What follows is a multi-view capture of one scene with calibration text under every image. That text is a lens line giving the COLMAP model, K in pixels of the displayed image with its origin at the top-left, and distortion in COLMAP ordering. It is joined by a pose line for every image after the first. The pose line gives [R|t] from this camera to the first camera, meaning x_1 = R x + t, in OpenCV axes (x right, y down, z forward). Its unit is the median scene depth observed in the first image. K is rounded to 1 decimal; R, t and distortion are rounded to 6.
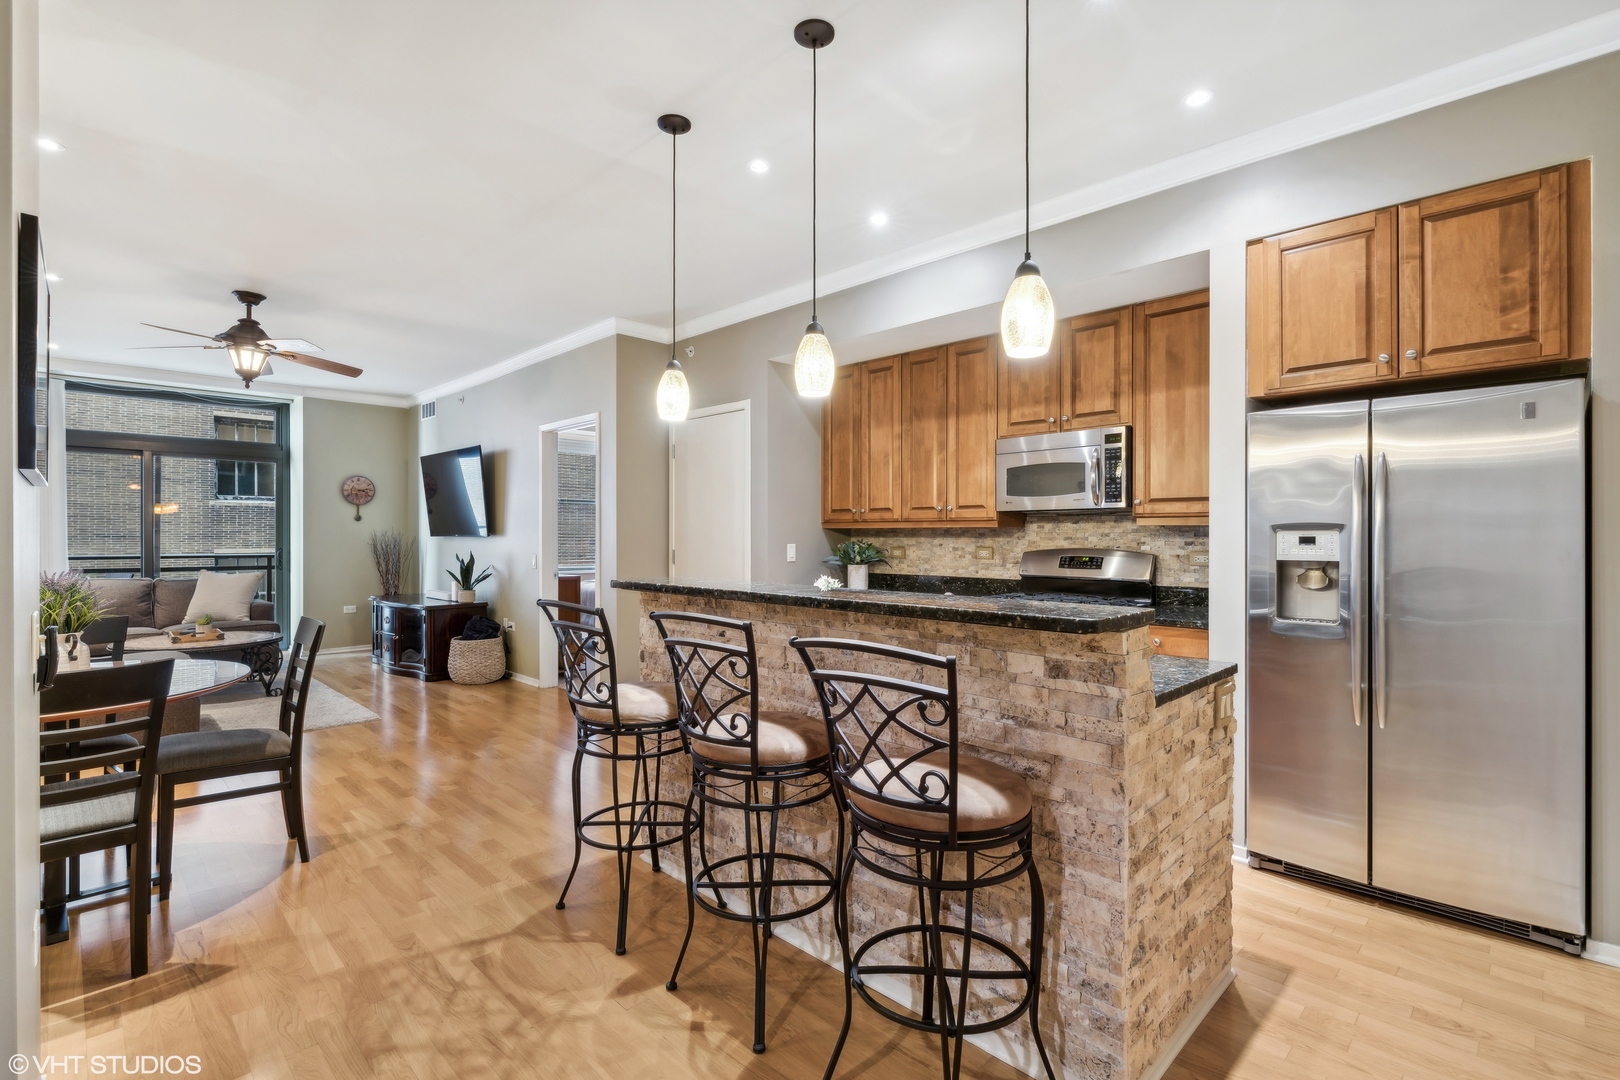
lens RADIAL K [[745.8, 0, 810.0], [0, 745.8, 535.6], [0, 0, 1]] dist [-0.003591, 0.000164]
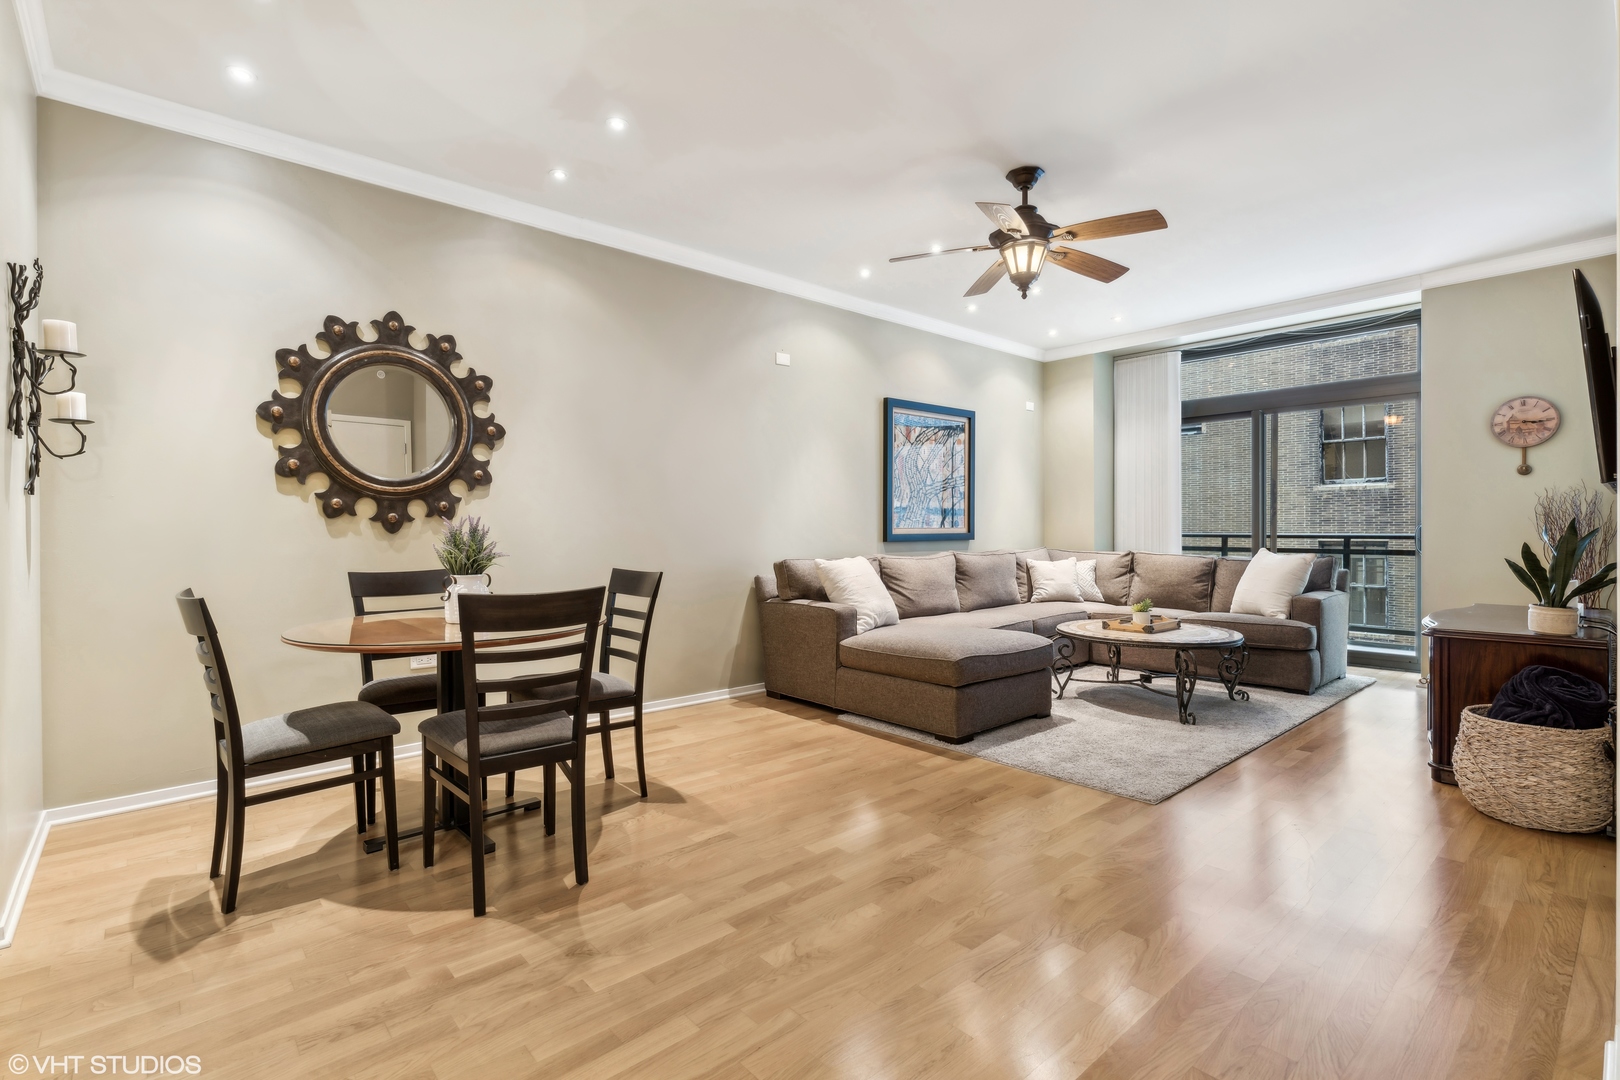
lens RADIAL K [[745.8, 0, 810.0], [0, 745.8, 535.6], [0, 0, 1]] dist [-0.003591, 0.000164]
pose [[-0.070511, 0.006388, -0.997491, 0.011959], [0.004406, 0.999972, 0.006093, 0.026741], [0.997501, -0.003965, -0.070537, 0.597683]]
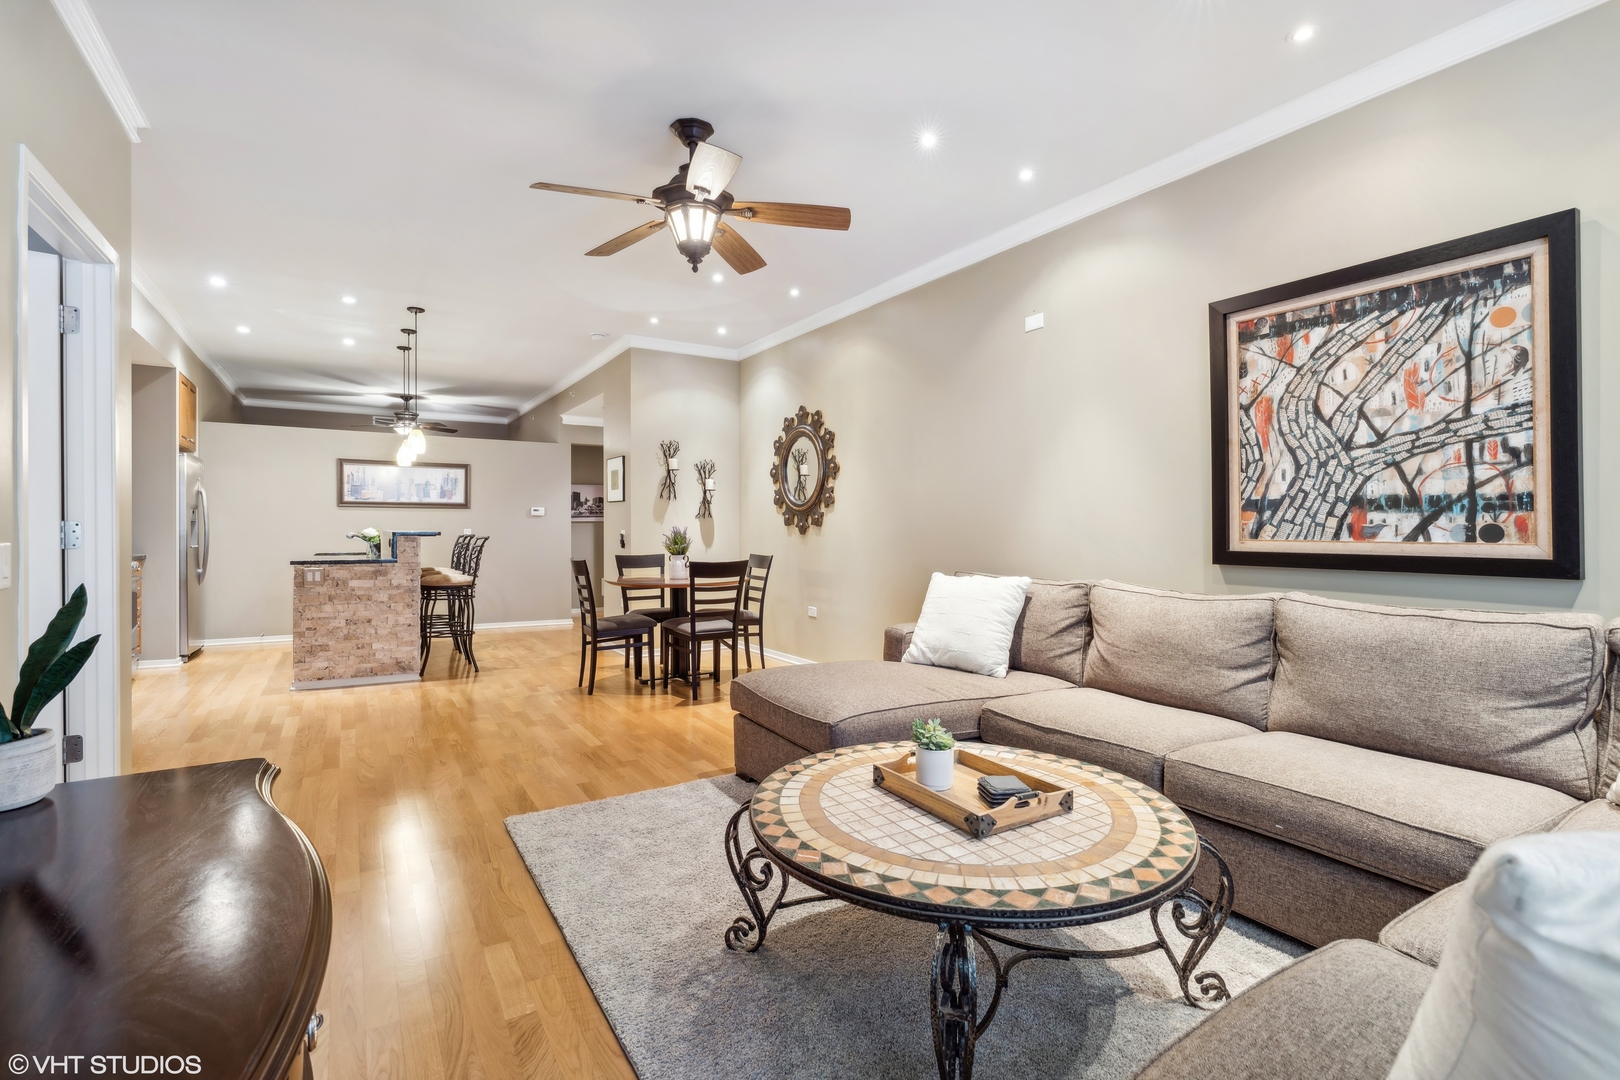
lens RADIAL K [[750.5, 0, 810.0], [0, 750.5, 540.0], [0, 0, 1]] dist [0.002637, 0.000579]
pose [[-0.971815, -0.009430, 0.235557, -0.730032], [-0.005147, 0.999810, 0.018789, 0.016364], [-0.235689, 0.017047, -0.971679, 1.163256]]
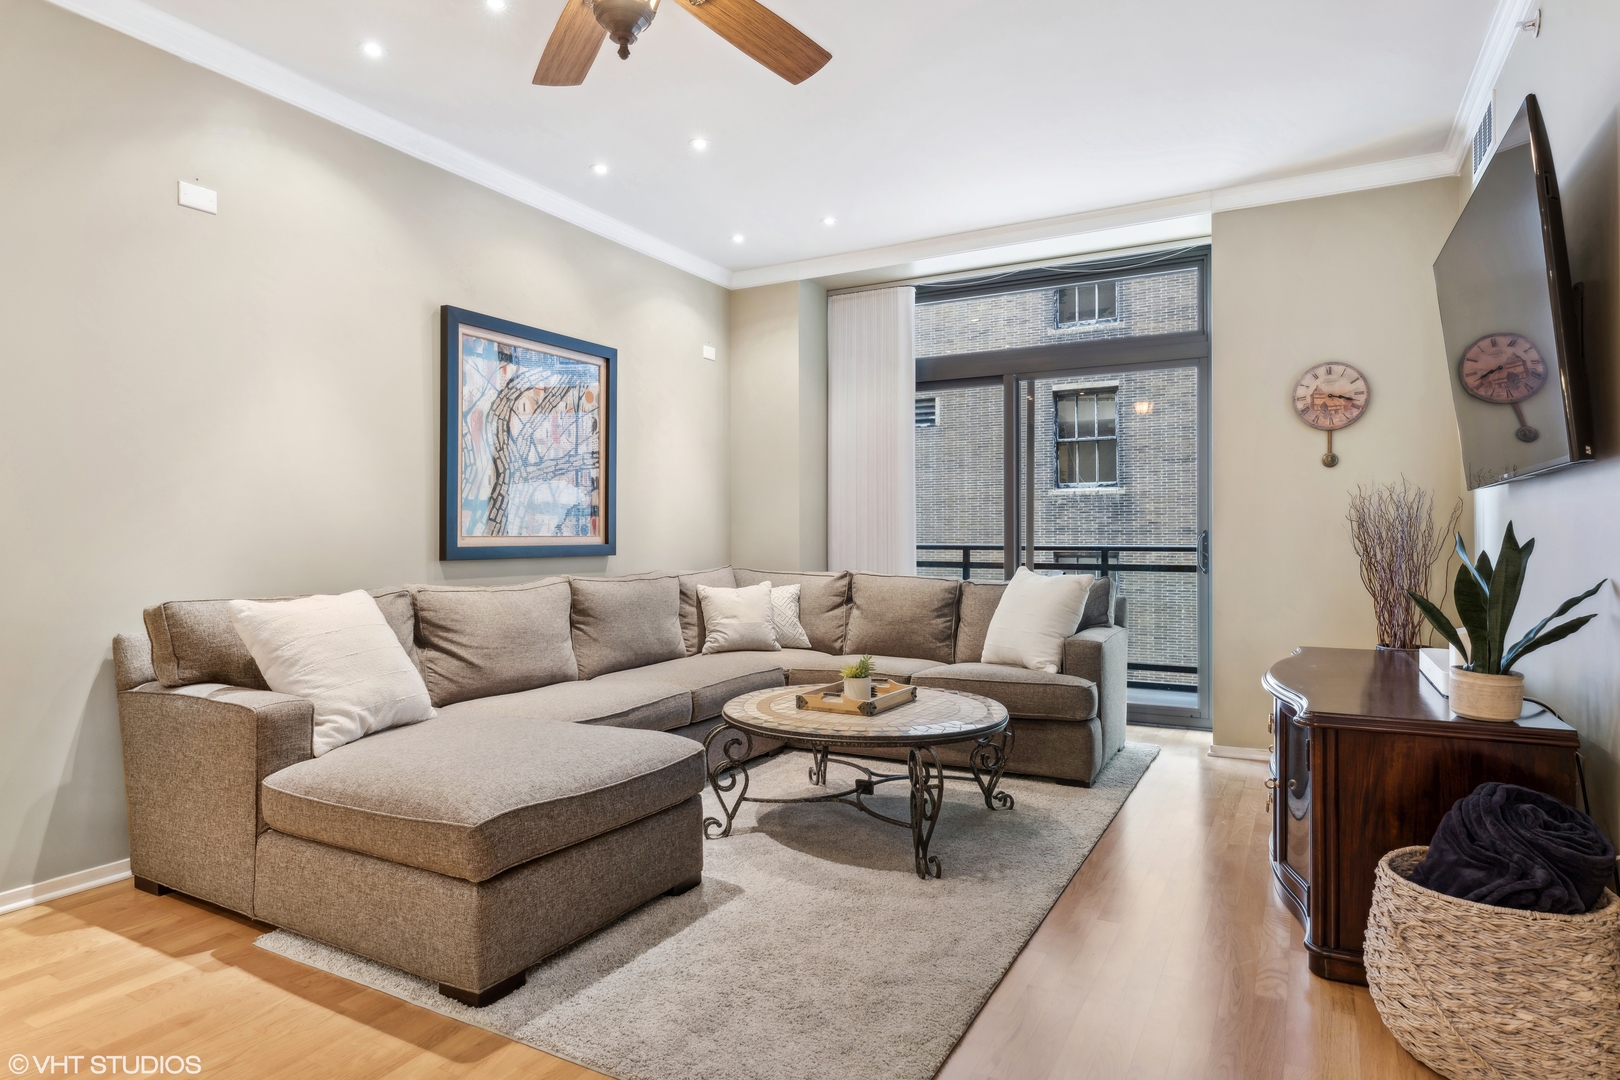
lens RADIAL K [[923.1, 0, 810.0], [0, 923.1, 540.0], [0, 0, 1]] dist [0.001092, -0.000098]
pose [[0.276480, 0.000475, -0.961020, -0.213398], [0.003180, 0.999994, 0.001409, 0.026154], [0.961014, -0.003445, 0.276477, 0.688571]]
